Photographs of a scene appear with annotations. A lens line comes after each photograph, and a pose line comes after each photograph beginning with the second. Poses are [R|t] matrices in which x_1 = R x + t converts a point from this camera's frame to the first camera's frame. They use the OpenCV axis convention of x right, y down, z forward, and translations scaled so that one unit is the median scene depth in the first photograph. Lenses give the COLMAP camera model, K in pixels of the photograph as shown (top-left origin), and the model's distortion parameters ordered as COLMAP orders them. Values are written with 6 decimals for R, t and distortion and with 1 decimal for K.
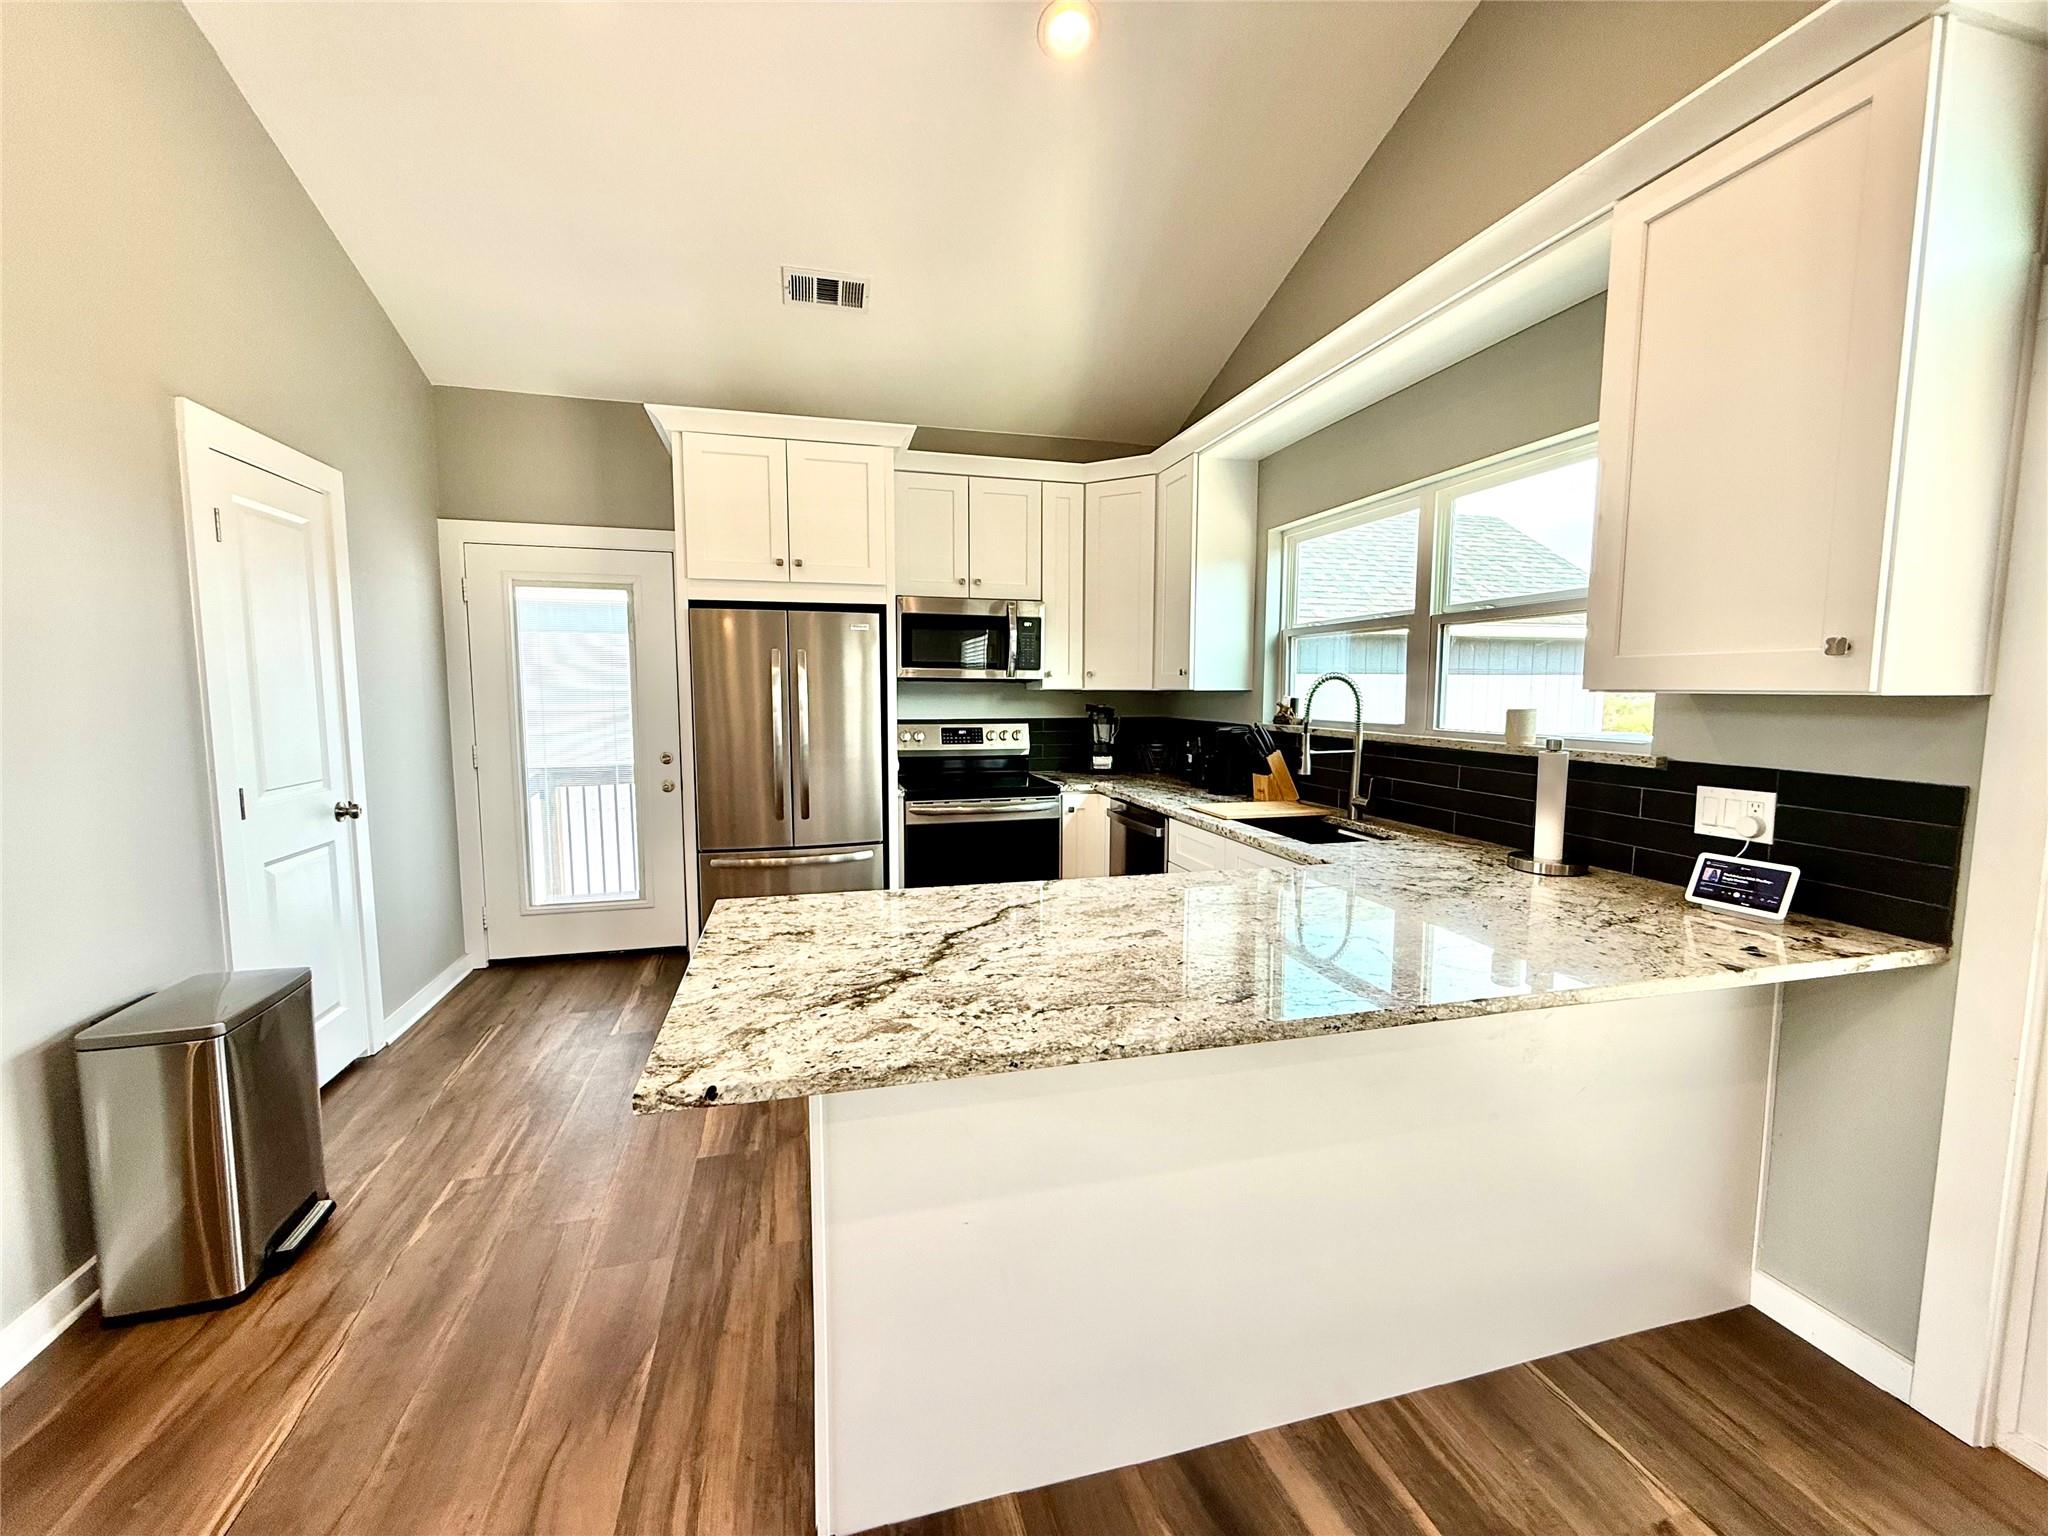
lens RADIAL K [[815.9, 0, 1024.5], [0, 815.9, 764.7], [0, 0, 1]] dist [-0.002664, 0.001230]
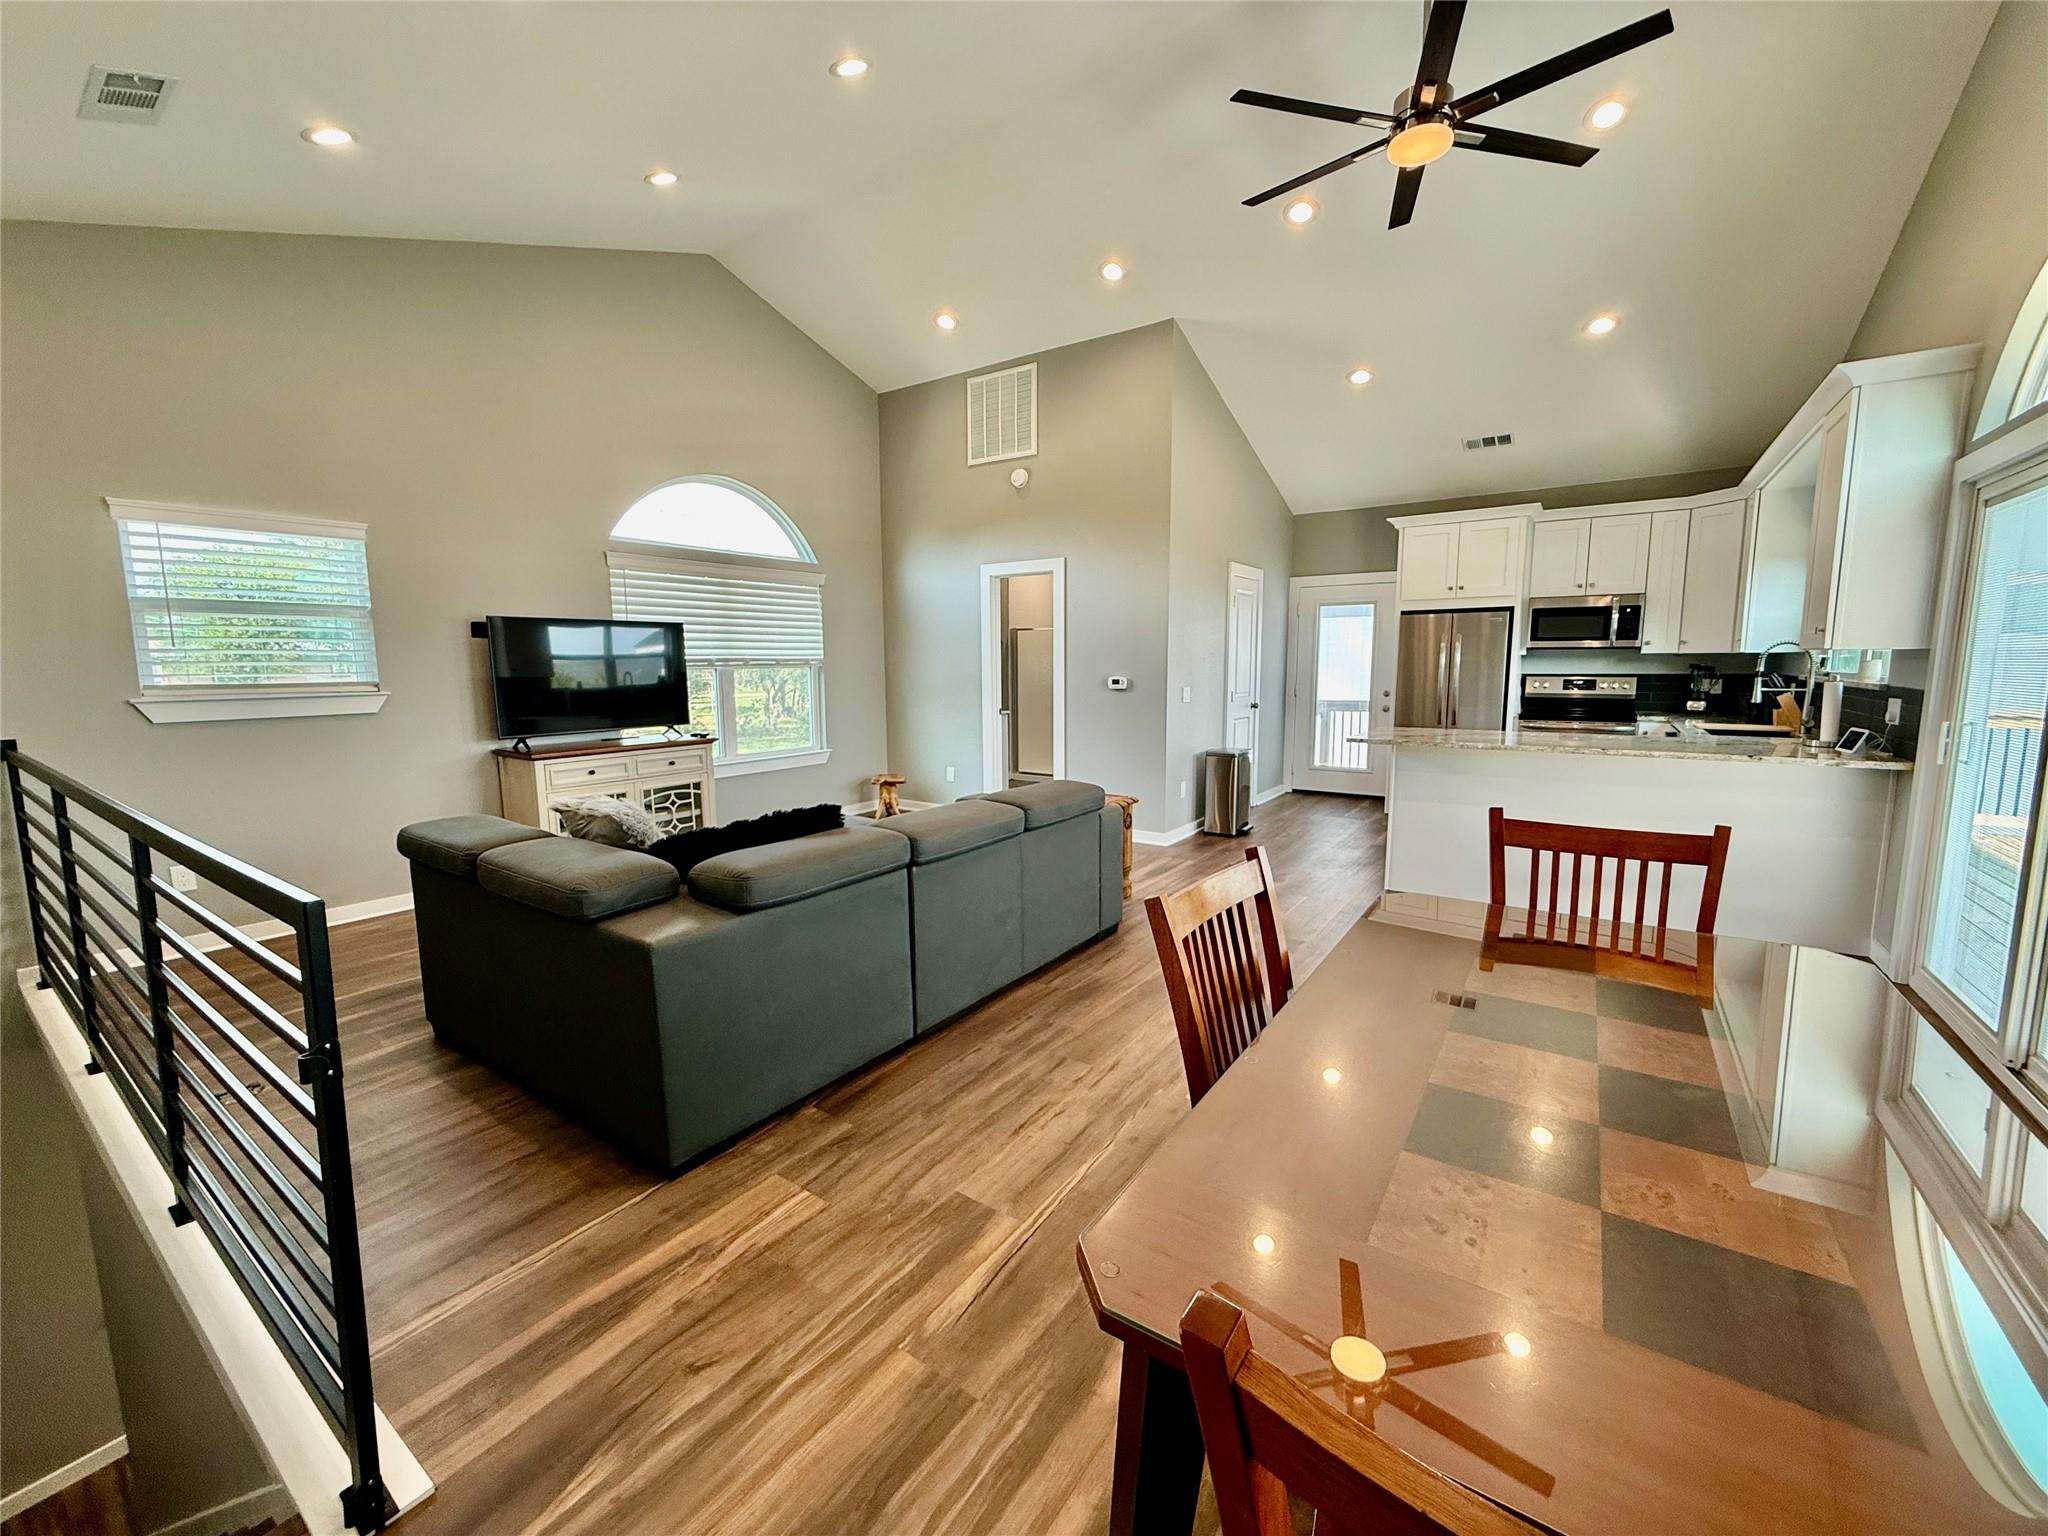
lens RADIAL K [[815.9, 0, 1021.8], [0, 815.9, 771.0], [0, 0, 1]] dist [-0.002664, 0.001230]
pose [[0.640079, 0.094171, -0.762516, 0.646687], [-0.062068, 0.995554, 0.070849, 0.121938], [0.765798, 0.001978, 0.643078, -1.162412]]
